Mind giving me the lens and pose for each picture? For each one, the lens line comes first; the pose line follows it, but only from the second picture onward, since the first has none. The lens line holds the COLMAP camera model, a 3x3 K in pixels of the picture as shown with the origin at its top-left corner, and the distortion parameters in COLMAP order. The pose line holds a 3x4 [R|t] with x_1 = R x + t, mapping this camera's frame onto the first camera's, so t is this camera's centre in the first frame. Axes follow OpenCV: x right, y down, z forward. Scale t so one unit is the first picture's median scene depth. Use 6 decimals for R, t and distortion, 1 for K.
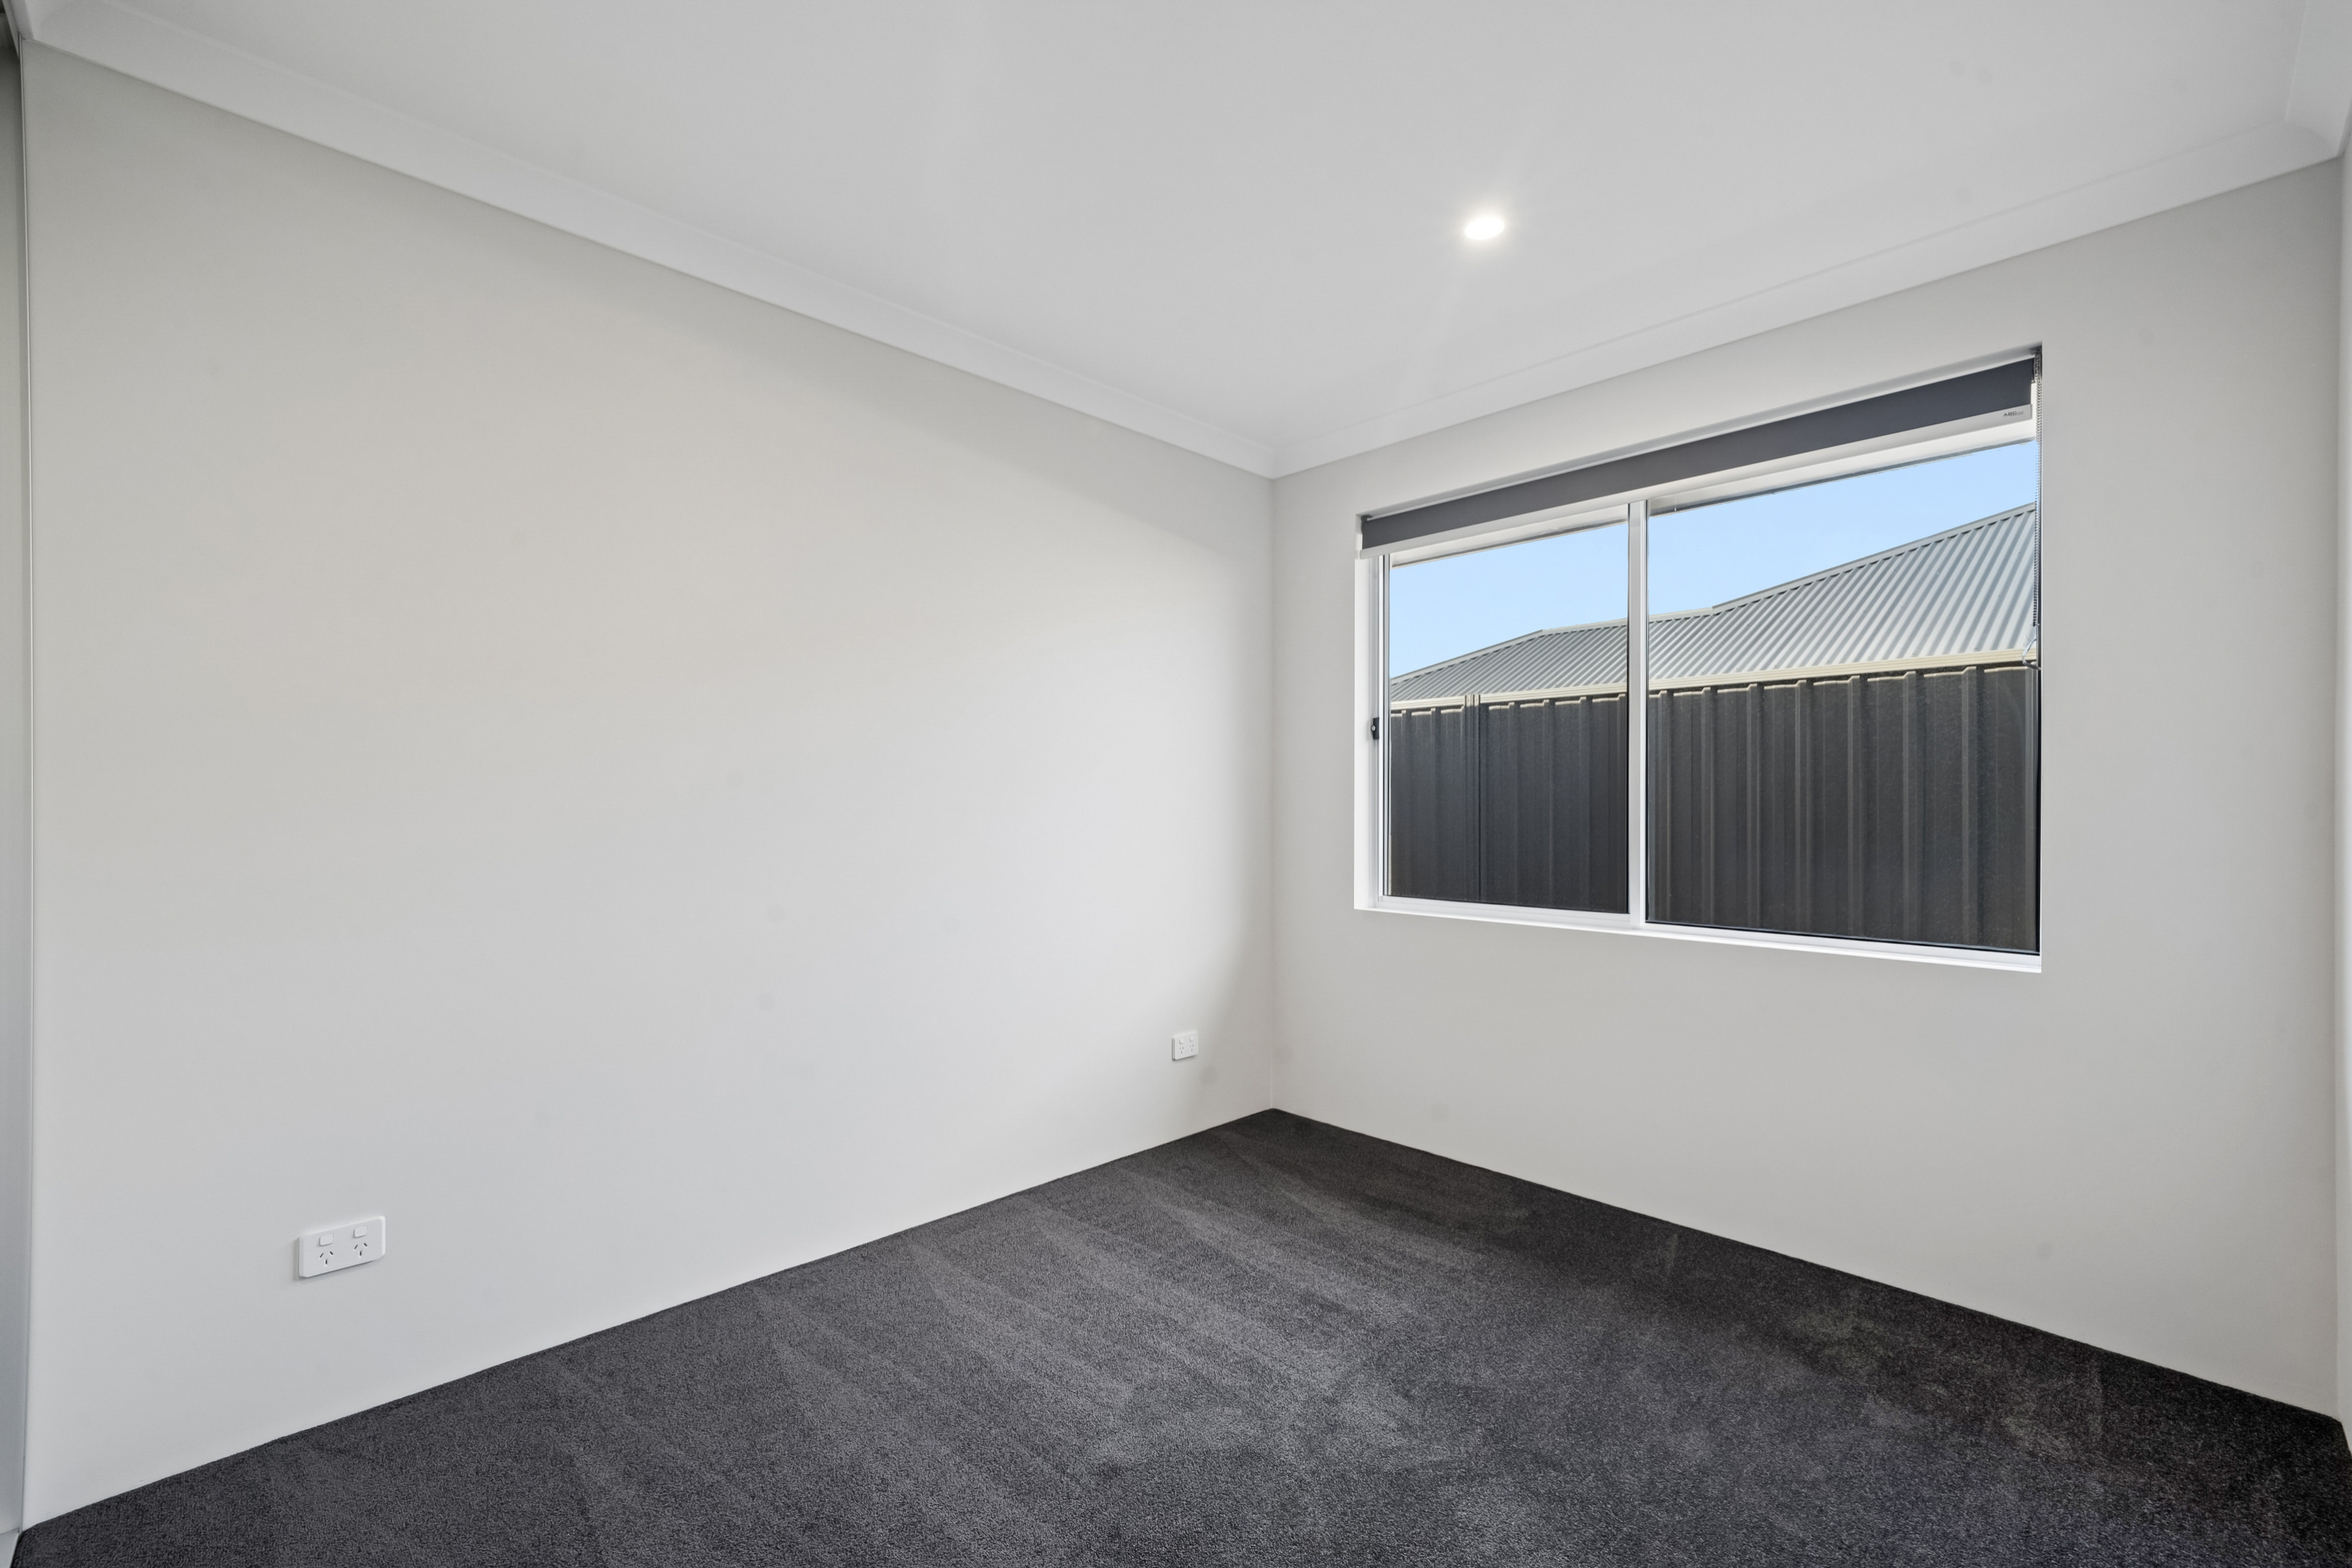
lens RADIAL K [[1032.6, 0, 1176.0], [0, 1032.6, 784.0], [0, 0, 1]] dist [-0.000723, -0.000328]
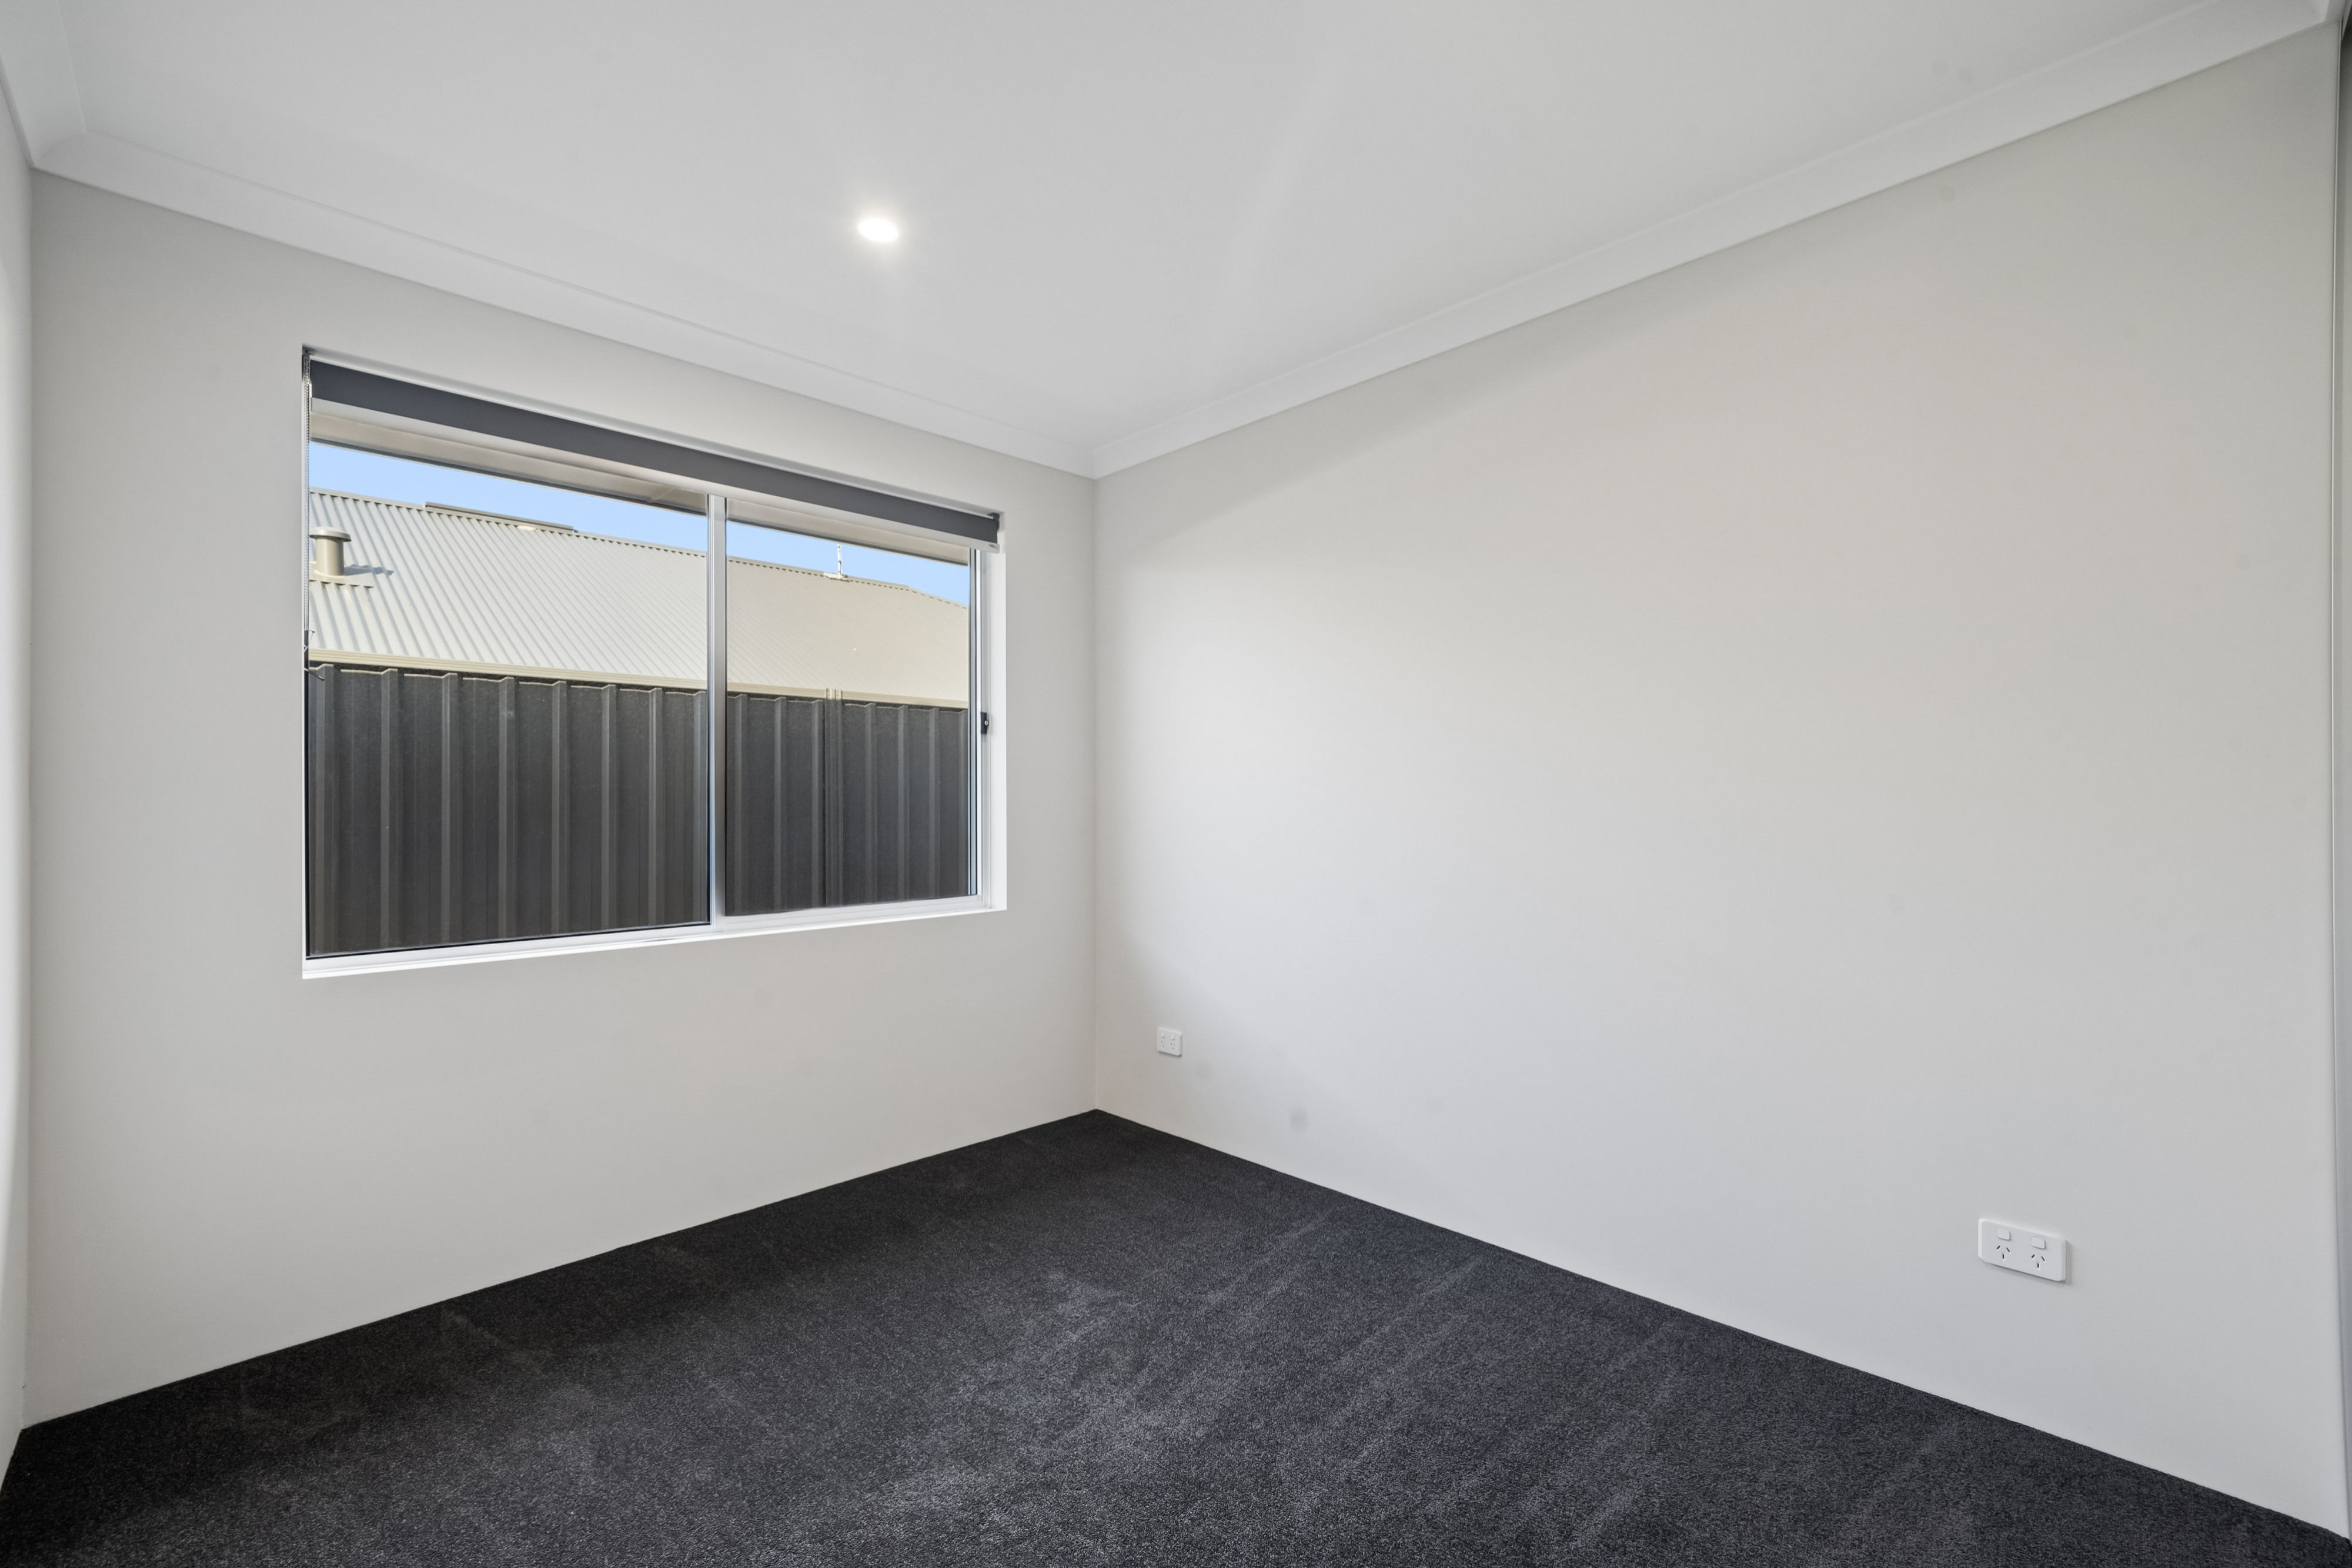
lens RADIAL K [[1032.6, 0, 1176.0], [0, 1032.6, 784.0], [0, 0, 1]] dist [-0.000723, -0.000328]
pose [[-0.062093, 0.005512, 0.998055, -0.606657], [-0.009191, 0.999939, -0.006095, 0.003263], [-0.998028, -0.009552, -0.062039, 0.650629]]
